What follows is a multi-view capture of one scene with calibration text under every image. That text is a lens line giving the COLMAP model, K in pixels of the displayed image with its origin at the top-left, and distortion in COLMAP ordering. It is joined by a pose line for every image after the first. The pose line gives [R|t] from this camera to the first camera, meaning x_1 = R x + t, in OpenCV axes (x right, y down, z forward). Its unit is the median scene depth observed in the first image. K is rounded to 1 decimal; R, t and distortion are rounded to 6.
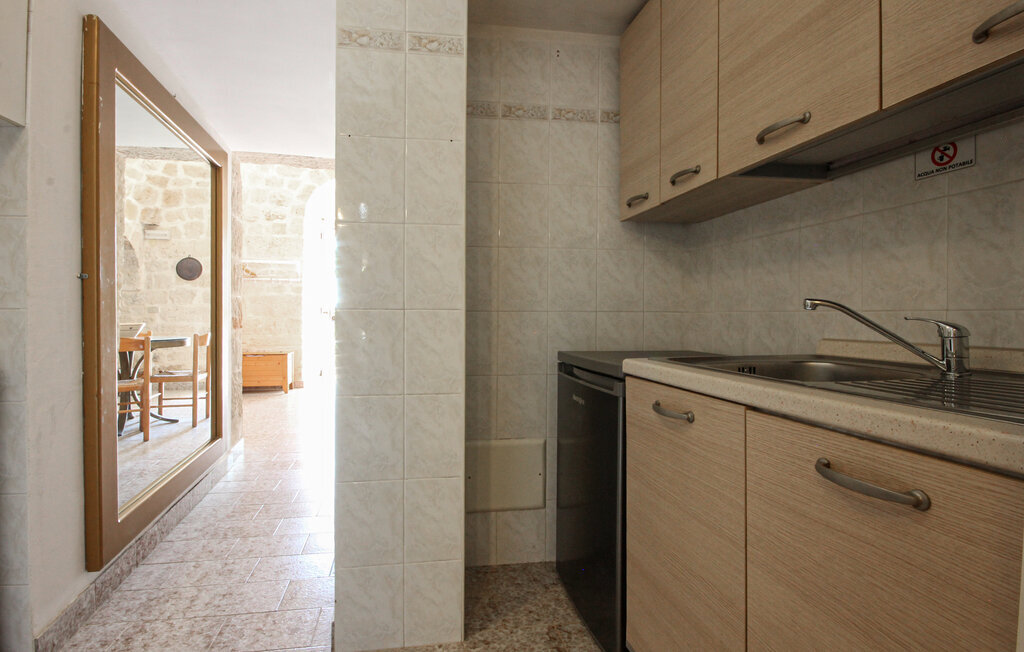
lens RADIAL K [[499.5, 0, 477.2], [0, 499.5, 323.7], [0, 0, 1]] dist [-0.013559, -0.000775]
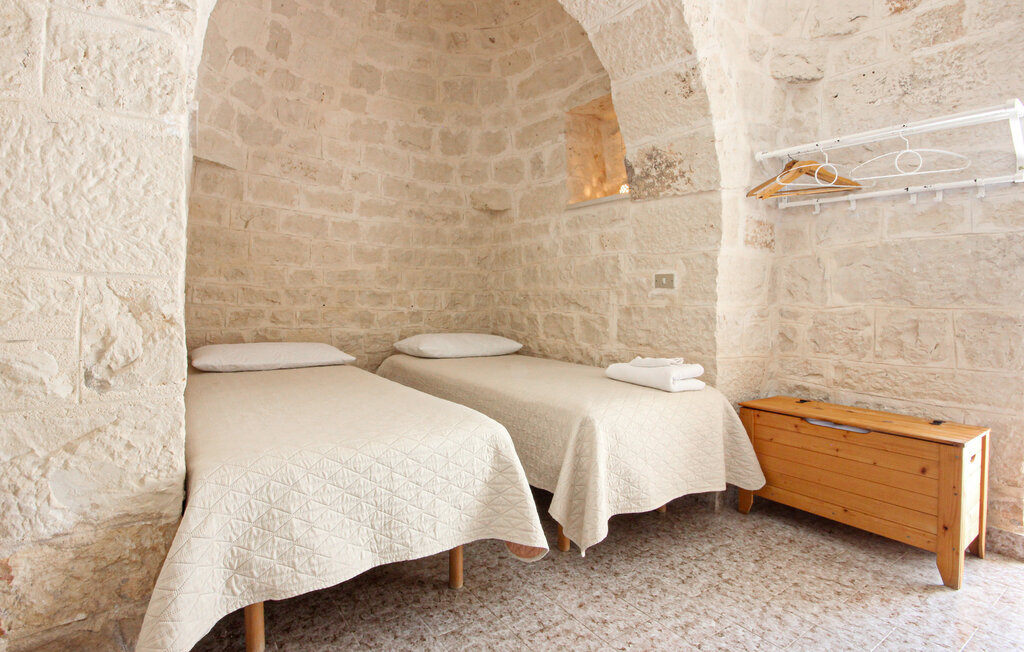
lens RADIAL K [[506.1, 0, 512.2], [0, 506.1, 300.9], [0, 0, 1]] dist [0.002522, 0.000559]
pose [[0.444483, 0.009402, -0.895738, -1.318835], [-0.019966, 0.999800, 0.000587, -0.068451], [0.895565, 0.017623, 0.444582, 3.570930]]
